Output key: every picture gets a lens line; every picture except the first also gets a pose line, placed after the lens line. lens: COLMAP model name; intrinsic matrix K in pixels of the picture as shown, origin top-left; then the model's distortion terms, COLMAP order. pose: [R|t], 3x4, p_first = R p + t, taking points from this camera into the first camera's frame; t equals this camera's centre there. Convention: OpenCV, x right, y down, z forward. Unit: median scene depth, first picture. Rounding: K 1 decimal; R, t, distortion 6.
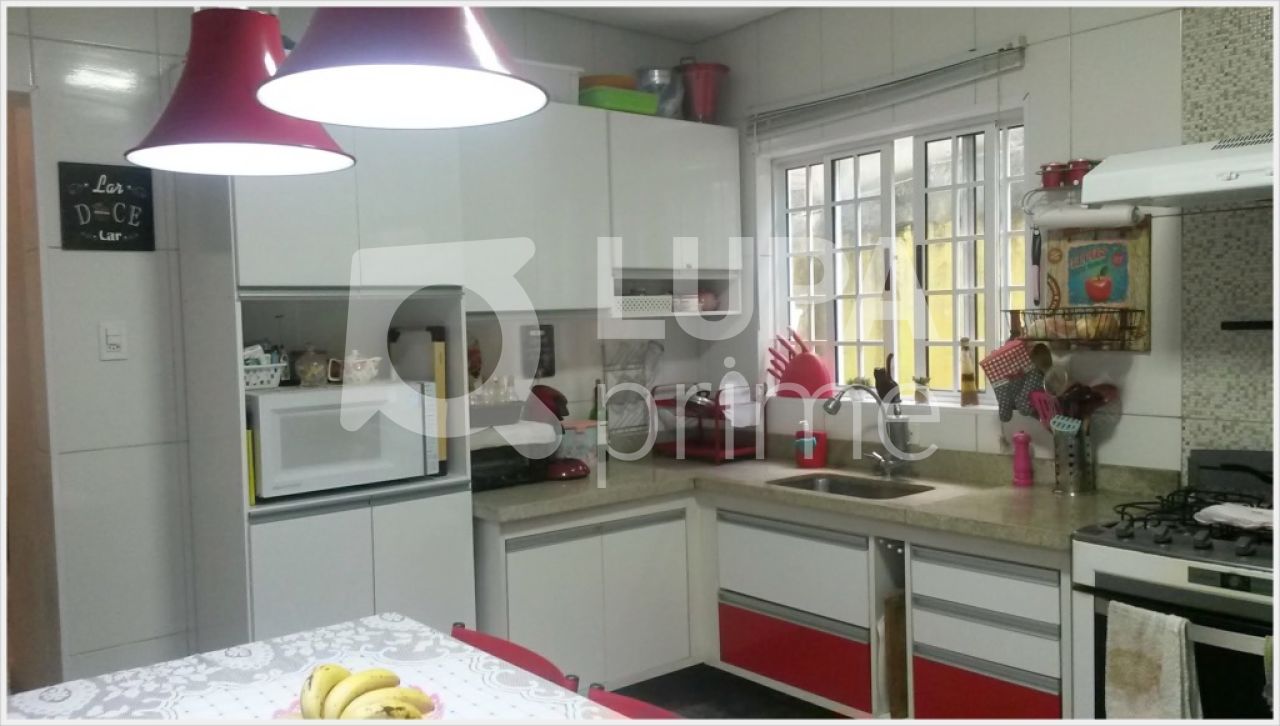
lens RADIAL K [[1033.7, 0, 640.2], [0, 1033.7, 358.8], [0, 0, 1]] dist [0.114602, -0.174108]
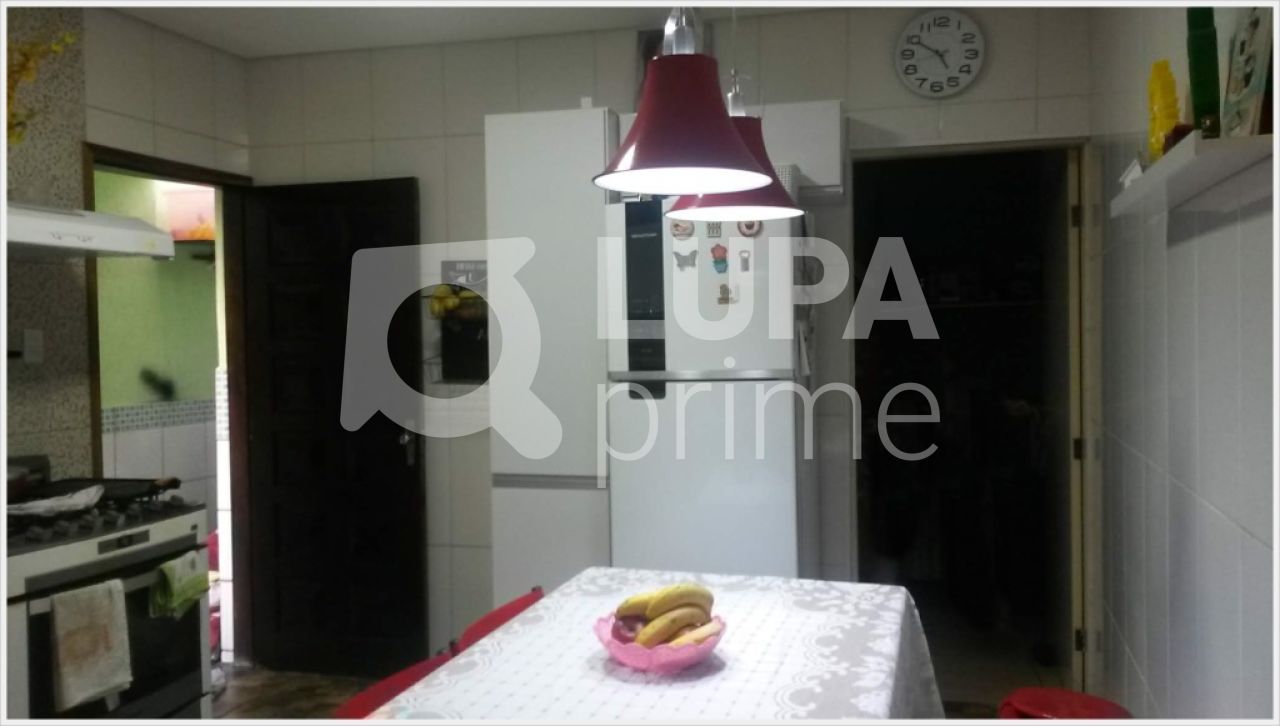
lens RADIAL K [[1033.7, 0, 640.2], [0, 1033.7, 358.8], [0, 0, 1]] dist [0.114602, -0.174108]
pose [[-0.570097, 0.010588, 0.821509, -0.922215], [0.061903, 0.997628, 0.030100, -0.022512], [-0.819242, 0.068014, -0.569401, 1.202093]]
